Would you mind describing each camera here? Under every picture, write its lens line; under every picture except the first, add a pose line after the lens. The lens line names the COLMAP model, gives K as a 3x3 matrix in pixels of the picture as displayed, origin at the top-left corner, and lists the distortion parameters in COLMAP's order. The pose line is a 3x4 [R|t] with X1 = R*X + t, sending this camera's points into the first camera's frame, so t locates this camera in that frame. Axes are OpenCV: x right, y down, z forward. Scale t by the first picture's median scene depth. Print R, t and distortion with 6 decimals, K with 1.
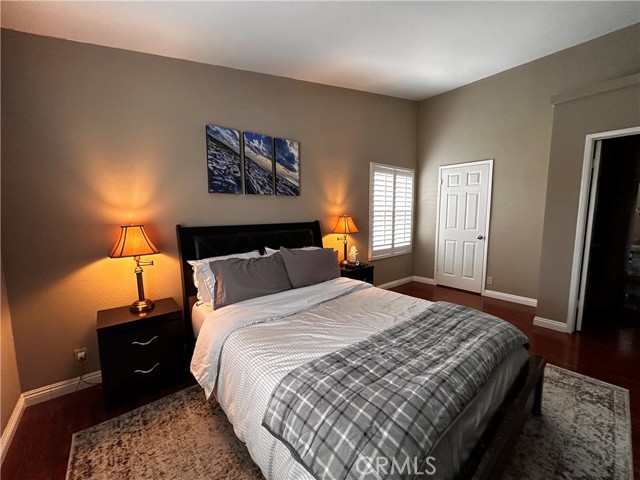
lens RADIAL K [[257.8, 0, 320.6], [0, 257.8, 241.8], [0, 0, 1]] dist [0.001881, -0.000105]
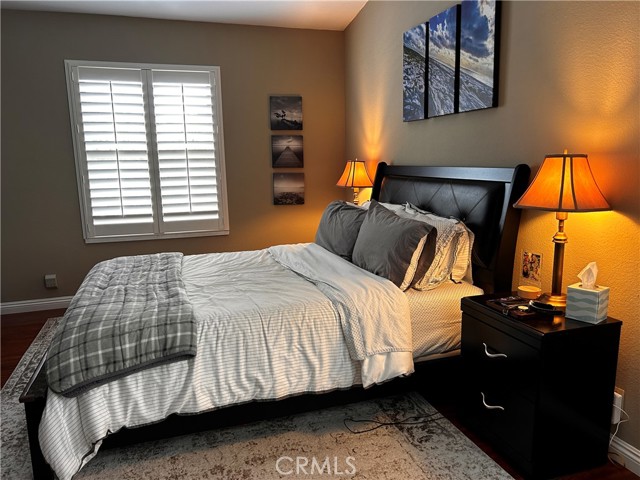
lens RADIAL K [[483.3, 0, 321.1], [0, 483.3, 240.2], [0, 0, 1]] dist [0.065158, -0.071171]
pose [[-0.377973, 0.176369, -0.908862, 0.964092], [-0.085491, 0.970844, 0.223950, -0.134199], [0.921861, 0.162347, -0.351875, 1.206321]]
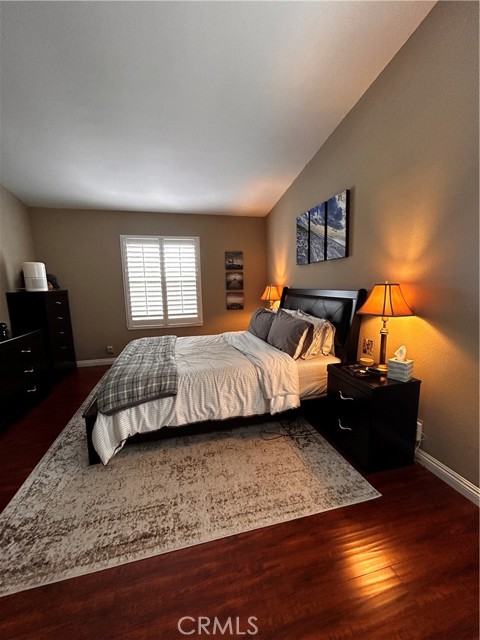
lens RADIAL K [[257.8, 0, 240.0], [0, 257.8, 318.9], [0, 0, 1]] dist [0.001881, -0.000105]
pose [[-0.438107, 0.143938, -0.887324, 0.916795], [-0.079140, 0.977088, 0.197573, -0.139327], [0.895433, 0.156781, -0.416678, 1.217498]]
